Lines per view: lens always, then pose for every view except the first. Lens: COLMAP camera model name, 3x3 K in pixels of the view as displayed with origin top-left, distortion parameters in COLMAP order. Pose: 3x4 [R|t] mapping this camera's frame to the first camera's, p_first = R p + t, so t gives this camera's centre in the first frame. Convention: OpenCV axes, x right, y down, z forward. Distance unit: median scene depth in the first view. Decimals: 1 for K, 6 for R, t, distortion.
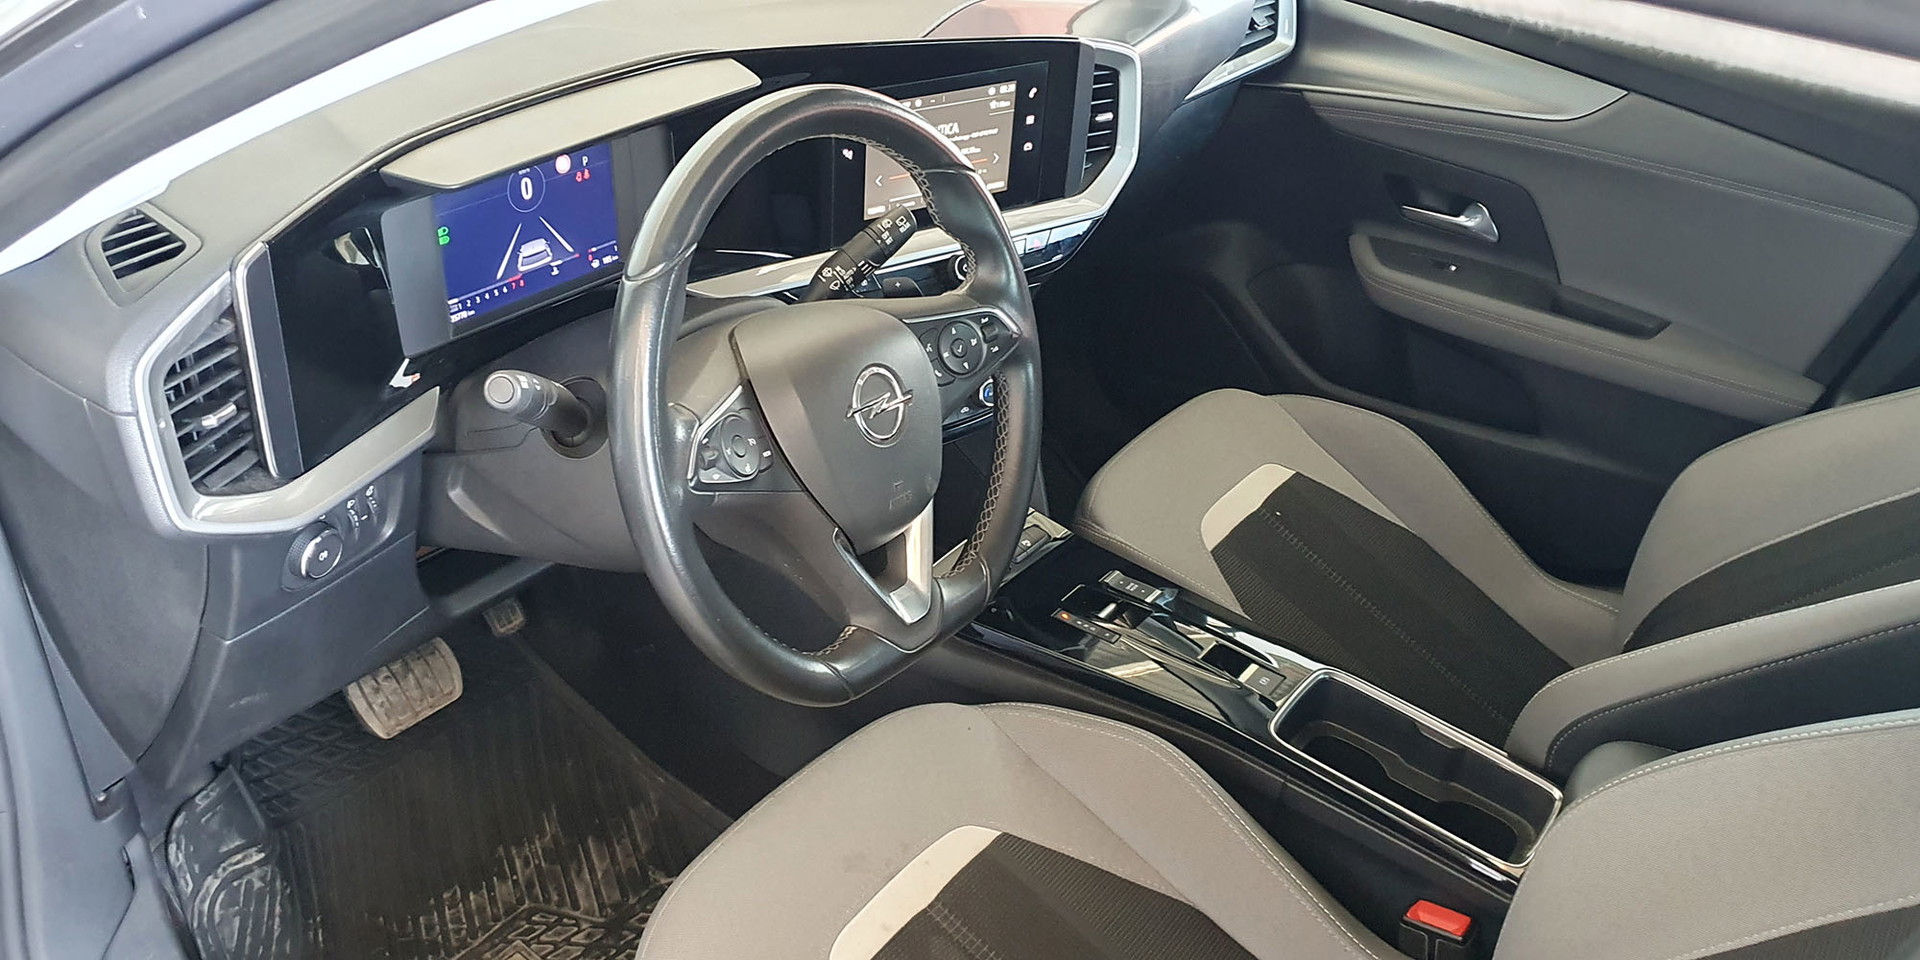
lens RADIAL K [[1700.7, 0, 964.3], [0, 1700.7, 544.3], [0, 0, 1]] dist [0.145843, -0.507396]
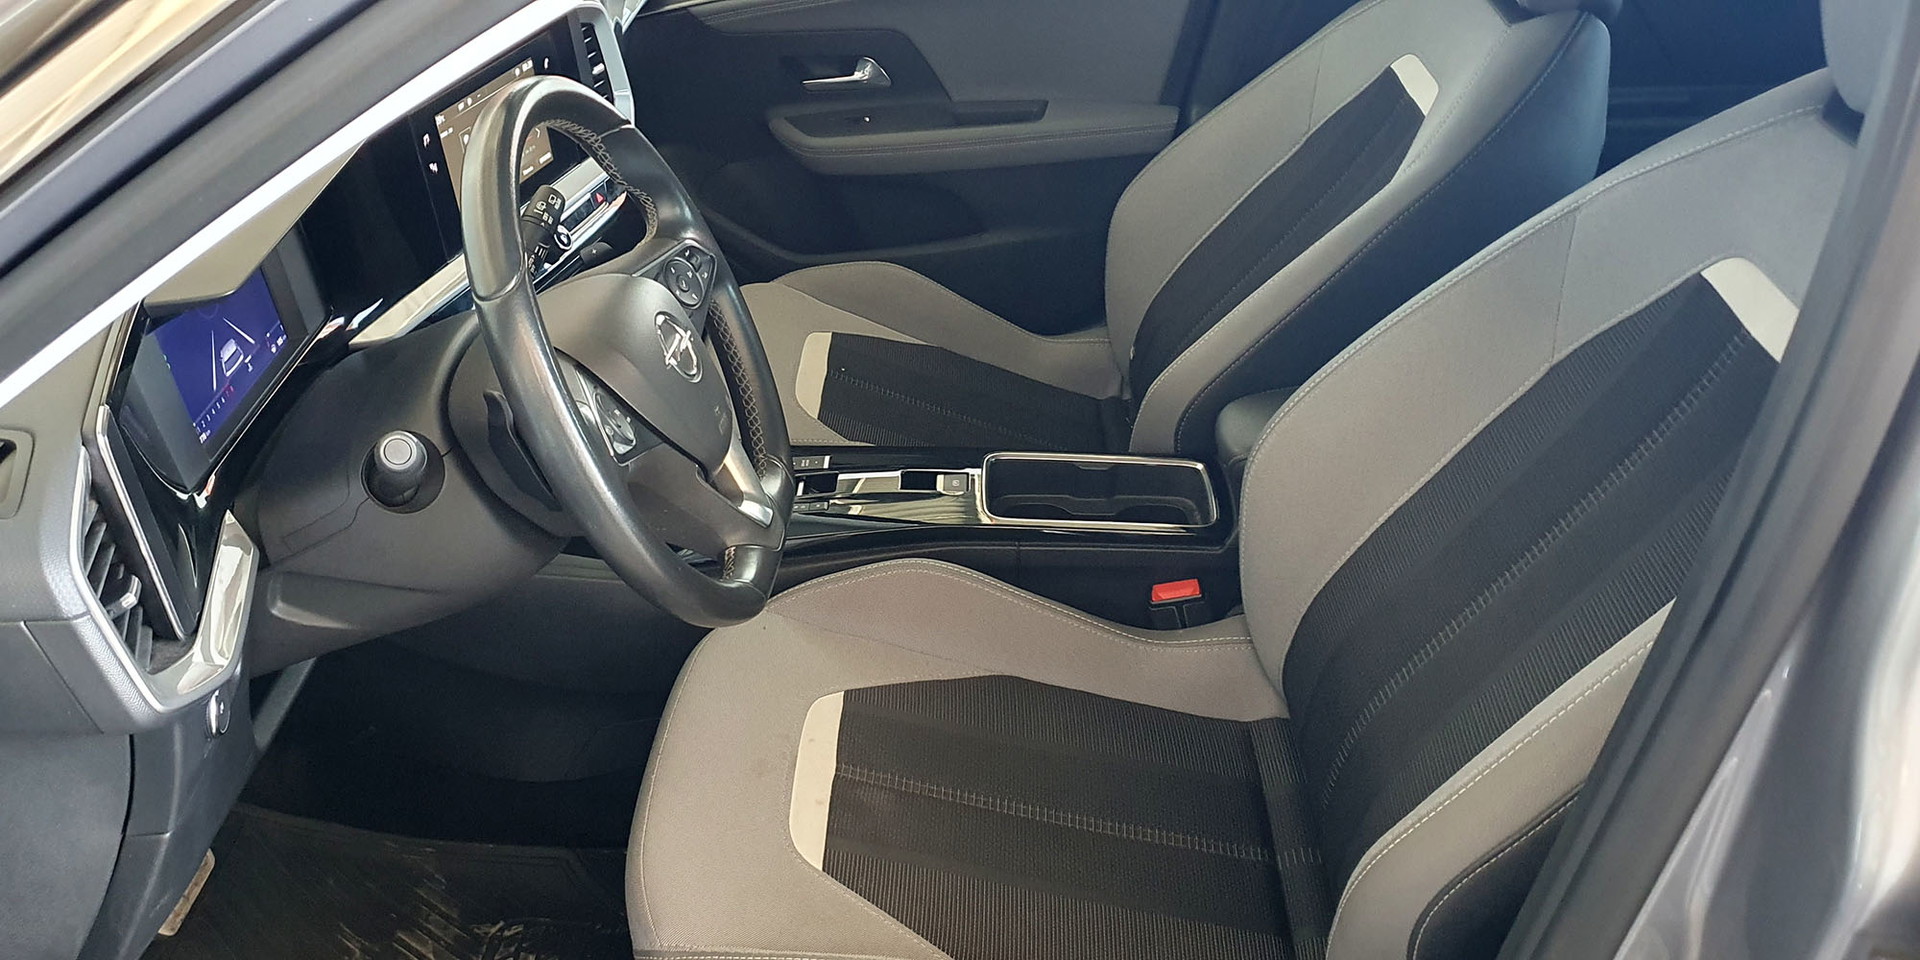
lens RADIAL K [[1700.7, 0, 964.3], [0, 1700.7, 544.3], [0, 0, 1]] dist [0.145843, -0.507396]
pose [[0.810605, -0.415306, 0.412844, -0.272657], [0.403975, 0.906972, 0.119190, -0.015777], [-0.423938, 0.070162, 0.902969, -0.035664]]
